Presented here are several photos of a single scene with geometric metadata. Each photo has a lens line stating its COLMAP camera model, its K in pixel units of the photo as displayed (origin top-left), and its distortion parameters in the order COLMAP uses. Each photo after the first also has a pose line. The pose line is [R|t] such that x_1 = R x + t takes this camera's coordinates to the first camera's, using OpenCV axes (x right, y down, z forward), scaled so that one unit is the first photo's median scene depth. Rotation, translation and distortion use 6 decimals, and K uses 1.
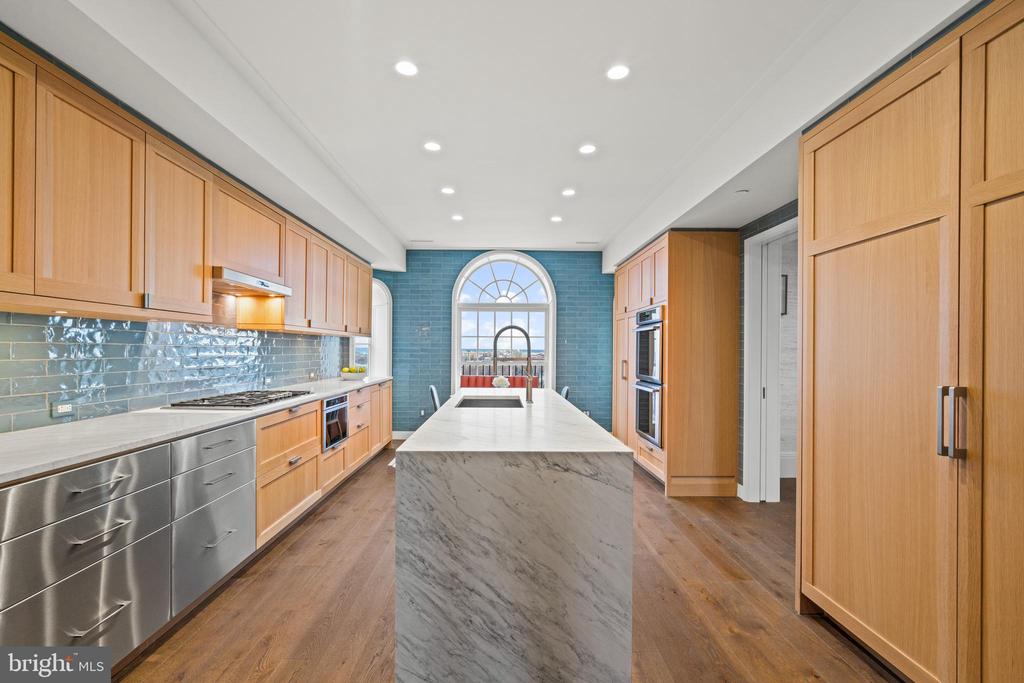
lens RADIAL K [[464.4, 0, 508.6], [0, 464.4, 351.4], [0, 0, 1]] dist [-0.009115, 0.004185]
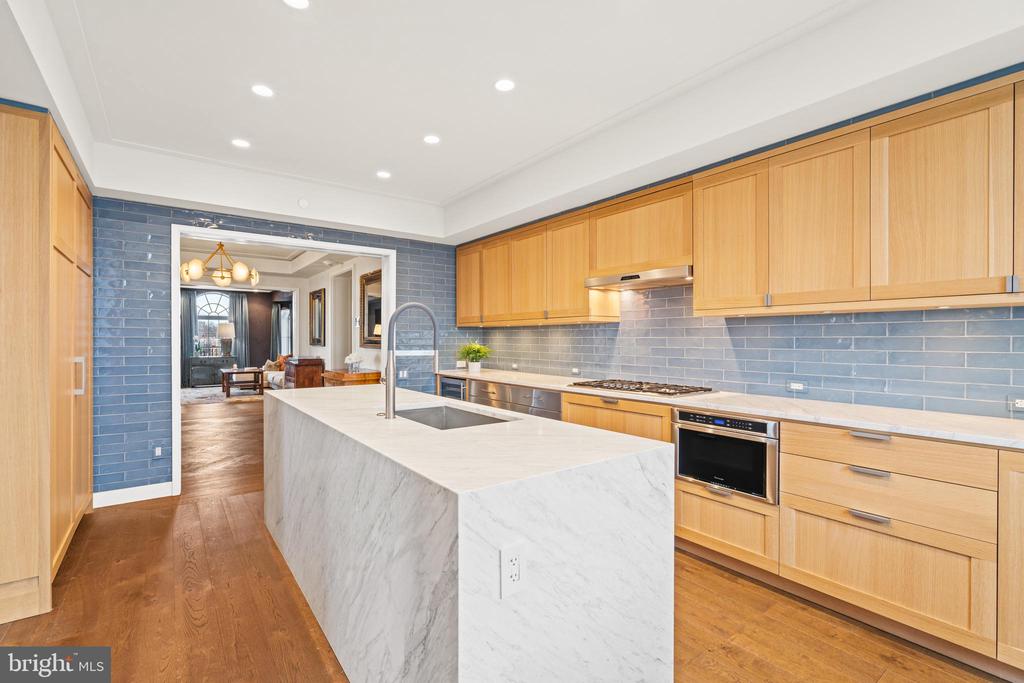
lens RADIAL K [[464.4, 0, 514.2], [0, 464.4, 340.2], [0, 0, 1]] dist [-0.009115, 0.004185]
pose [[-0.801071, -0.002175, -0.598565, 0.271498], [-0.005785, 0.999975, 0.004108, -0.006968], [0.598541, 0.006754, -0.801064, 1.500118]]
